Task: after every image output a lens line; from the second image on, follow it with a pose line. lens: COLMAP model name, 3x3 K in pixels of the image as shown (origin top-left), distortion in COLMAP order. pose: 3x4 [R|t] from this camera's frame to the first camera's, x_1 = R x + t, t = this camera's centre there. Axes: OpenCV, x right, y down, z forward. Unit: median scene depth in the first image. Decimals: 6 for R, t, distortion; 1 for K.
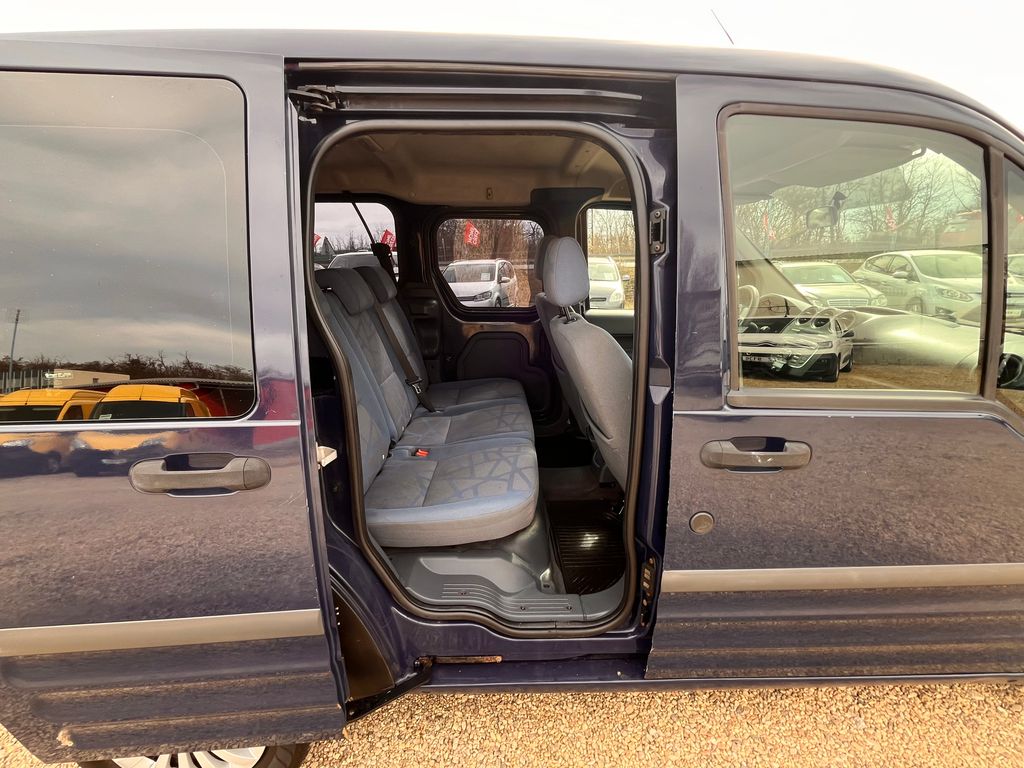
lens RADIAL K [[451.4, 0, 512.0], [0, 451.4, 384.0], [0, 0, 1]] dist [-0.003153, -0.000797]
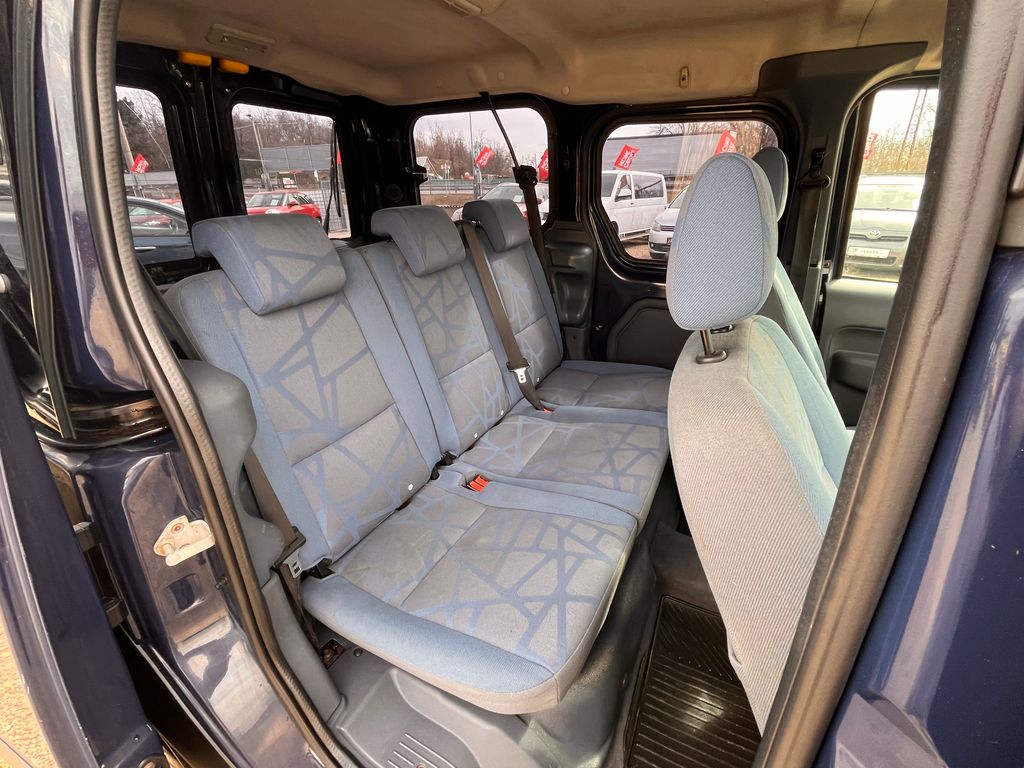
lens RADIAL K [[451.4, 0, 512.0], [0, 451.4, 384.0], [0, 0, 1]] dist [-0.003153, -0.000797]
pose [[0.872261, 0.198961, -0.446738, 0.102012], [-0.125374, 0.973947, 0.188967, -0.106268], [0.472696, -0.108819, 0.874481, 0.320191]]
